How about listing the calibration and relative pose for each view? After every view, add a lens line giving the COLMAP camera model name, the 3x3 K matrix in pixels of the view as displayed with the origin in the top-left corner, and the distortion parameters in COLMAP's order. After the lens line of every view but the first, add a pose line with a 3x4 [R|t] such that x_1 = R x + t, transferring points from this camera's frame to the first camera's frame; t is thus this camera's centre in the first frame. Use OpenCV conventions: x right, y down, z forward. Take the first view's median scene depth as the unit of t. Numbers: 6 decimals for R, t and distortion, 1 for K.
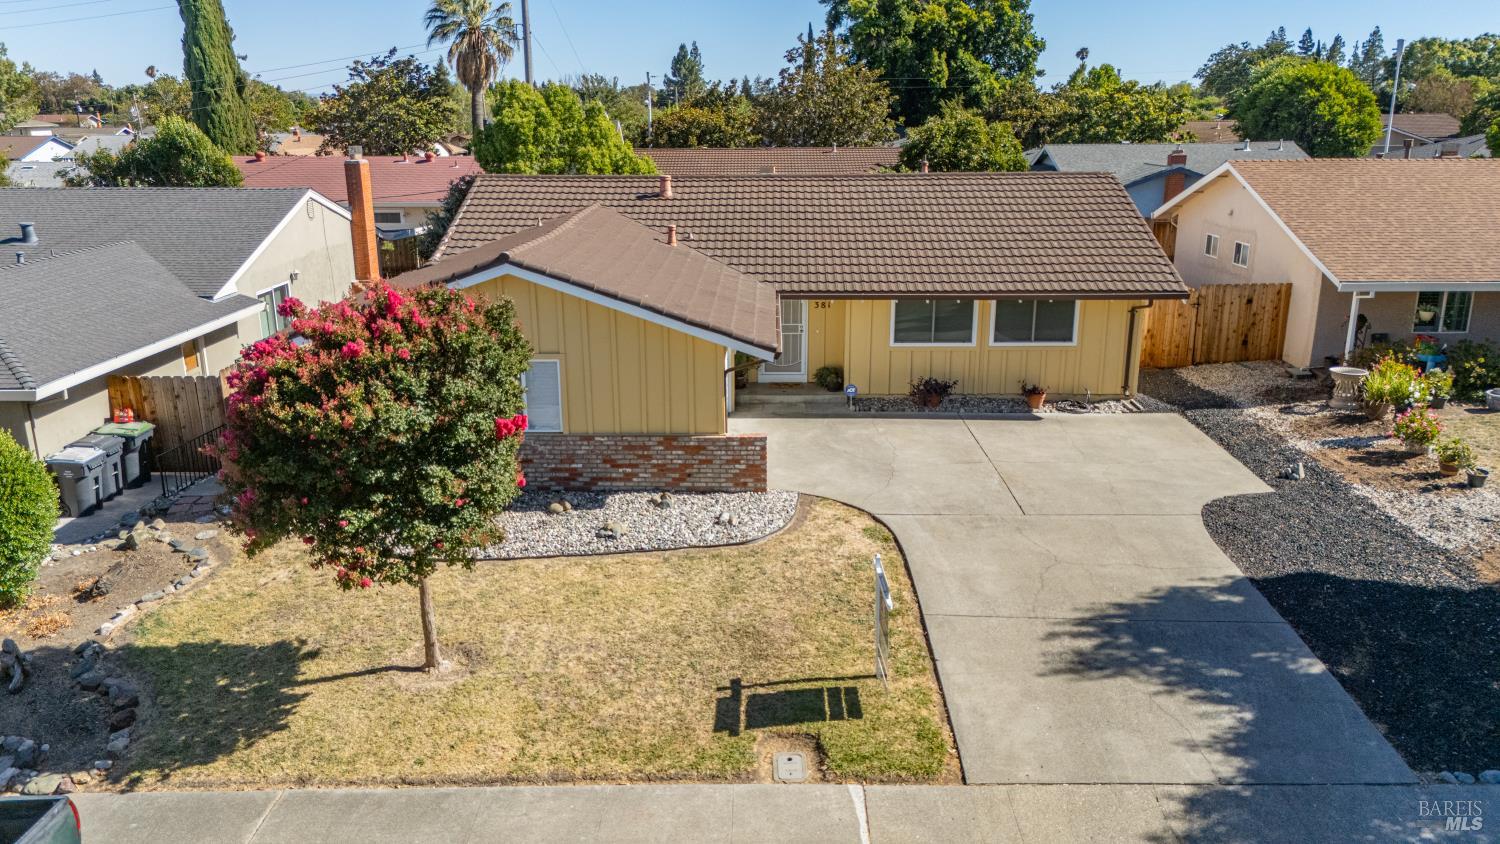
lens RADIAL K [[1100.9, 0, 749.9], [0, 1100.9, 424.4], [0, 0, 1]] dist [0.076284, -0.074099]
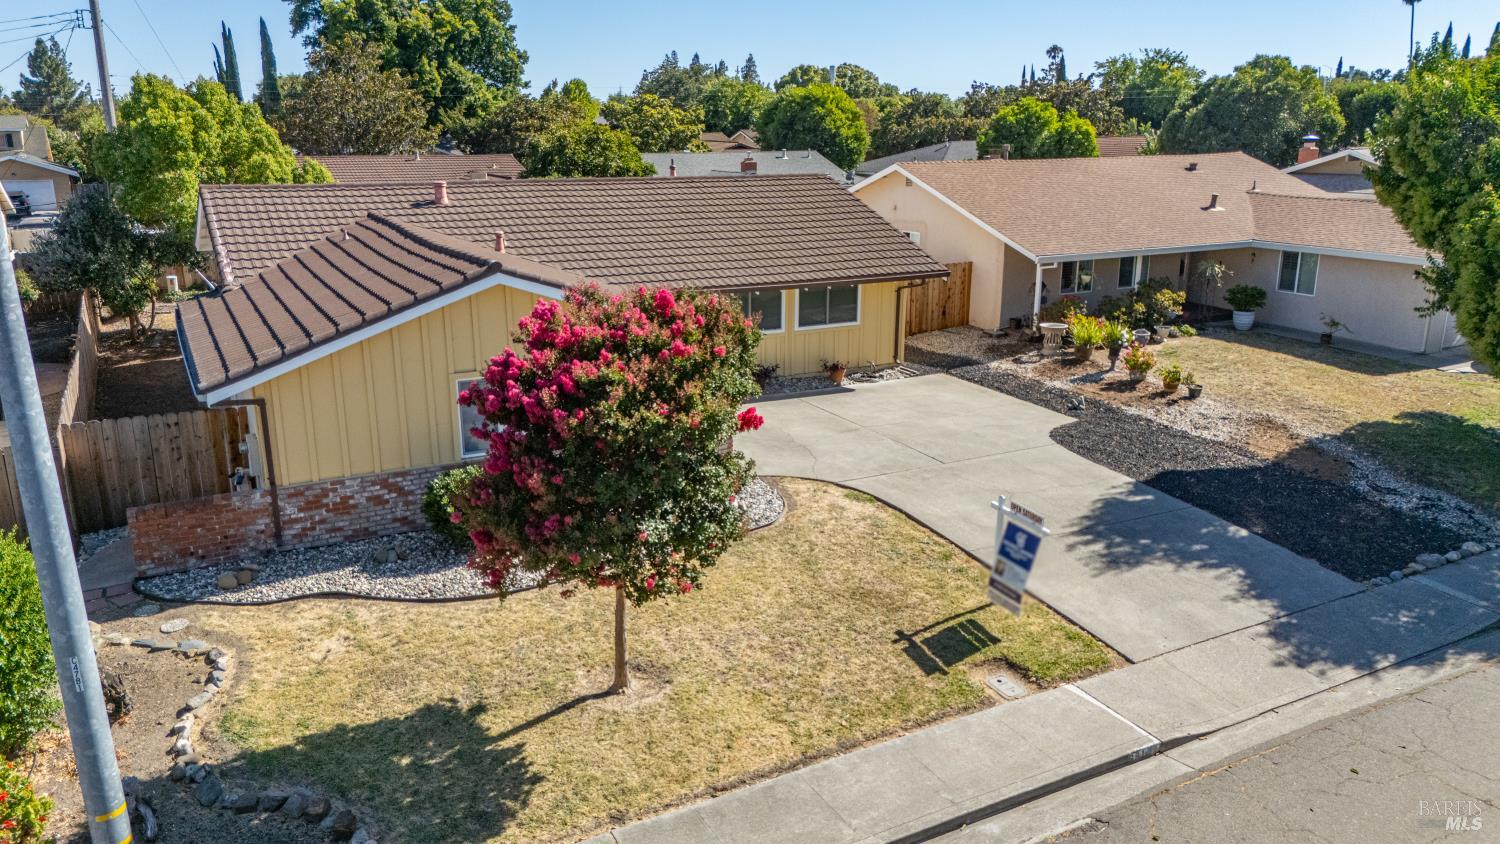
lens RADIAL K [[1100.9, 0, 749.9], [0, 1100.9, 424.4], [0, 0, 1]] dist [0.076284, -0.074099]
pose [[0.874527, -0.123405, 0.469013, -0.454295], [0.128013, 0.991524, 0.022192, -0.010500], [-0.467776, 0.040632, 0.882912, 0.071047]]
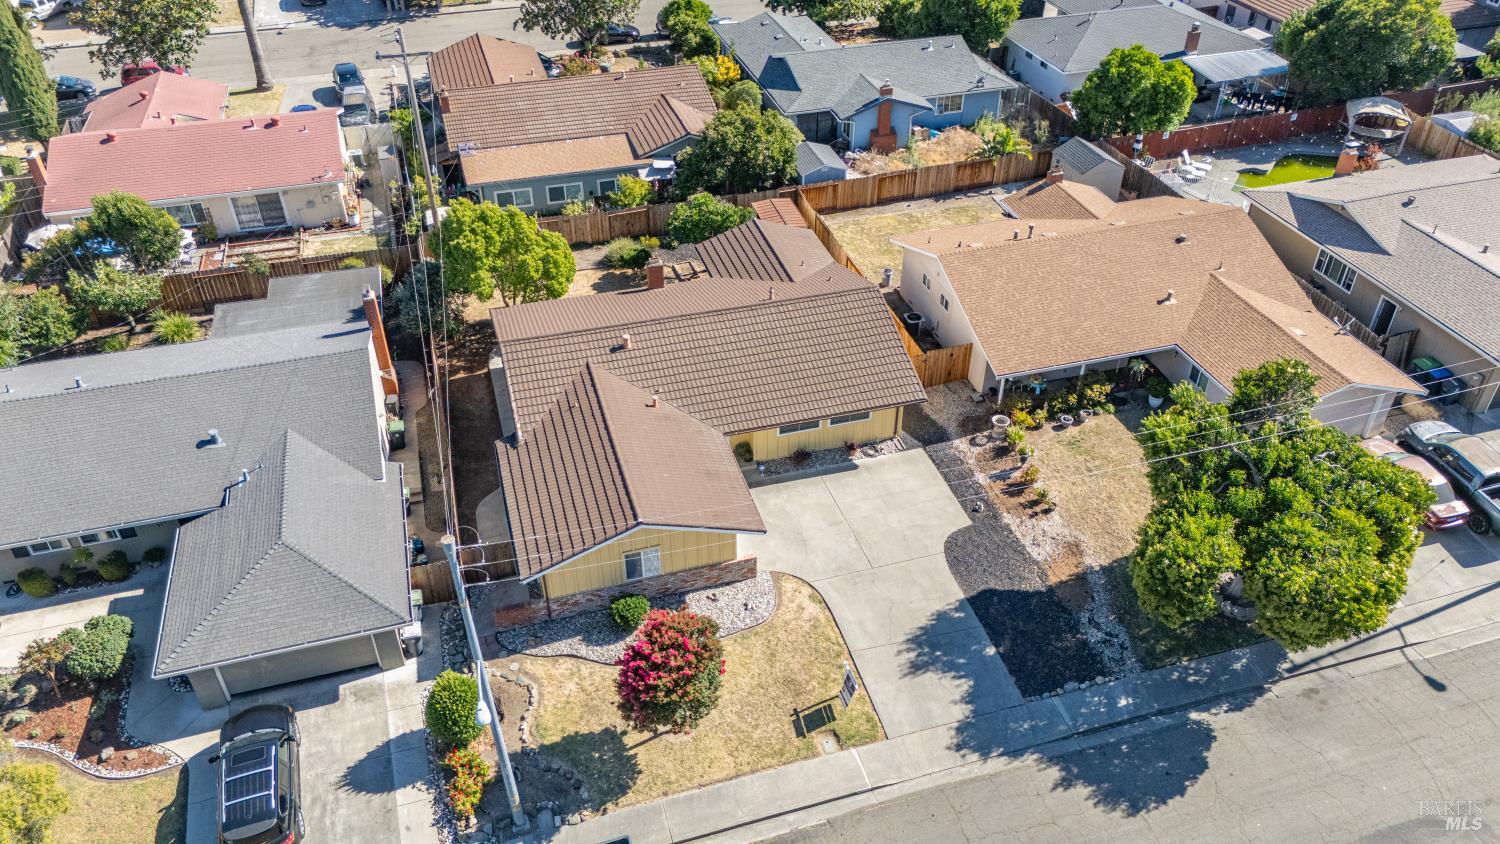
lens RADIAL K [[1100.9, 0, 749.9], [0, 1100.9, 424.4], [0, 0, 1]] dist [0.076284, -0.074099]
pose [[0.954559, -0.176268, 0.240304, -0.454253], [0.078136, 0.926151, 0.368971, -0.993708], [-0.287595, -0.333428, 0.897839, -0.797379]]
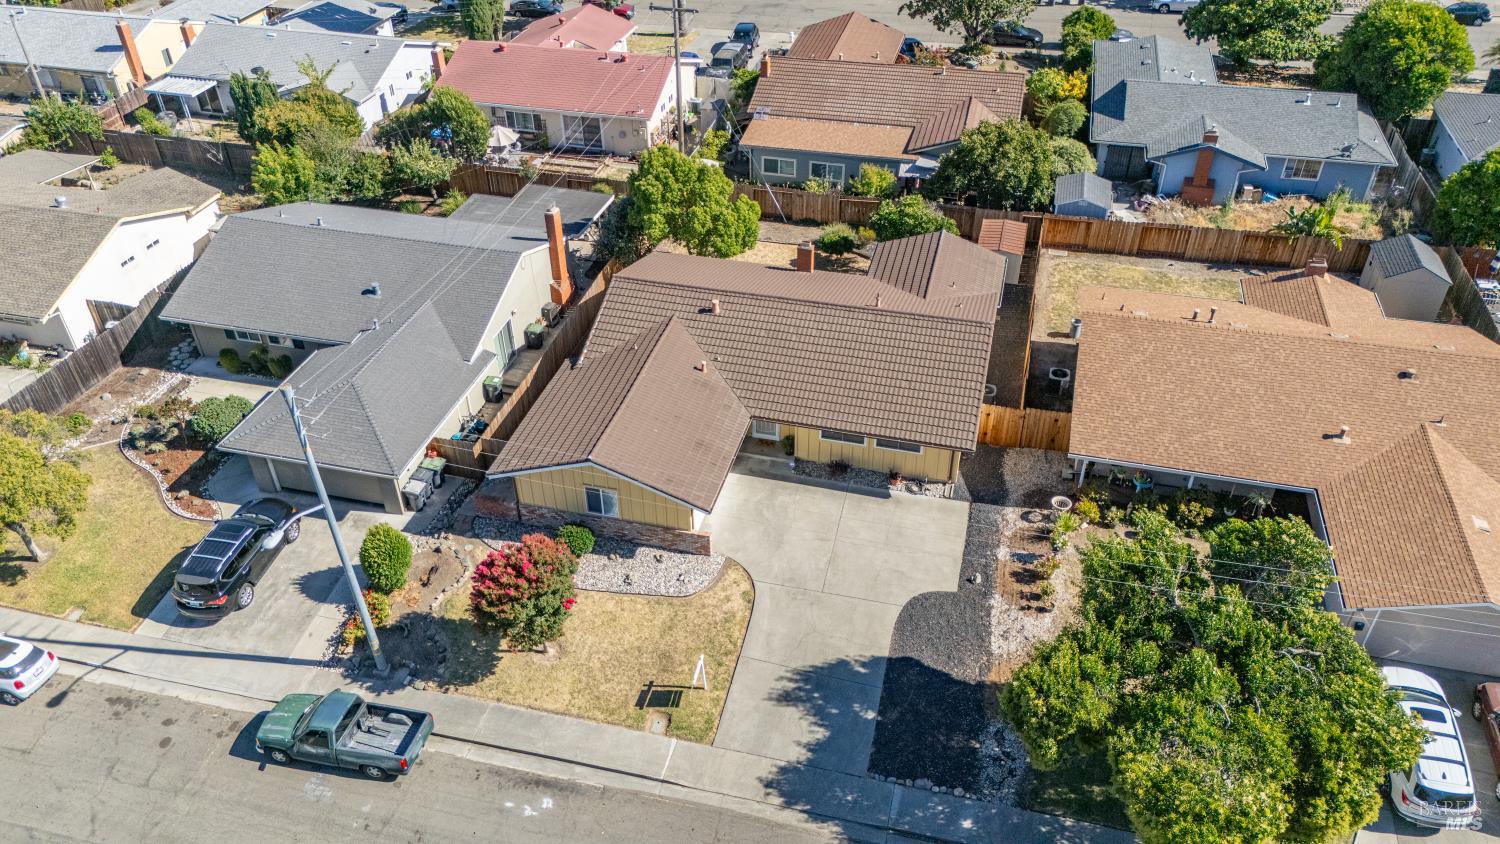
lens RADIAL K [[1100.9, 0, 749.9], [0, 1100.9, 424.4], [0, 0, 1]] dist [0.076284, -0.074099]
pose [[0.971899, 0.138570, -0.190292, 0.459922], [-0.060681, 0.928542, 0.366235, -0.961454], [0.227443, -0.344396, 0.910857, -0.832229]]
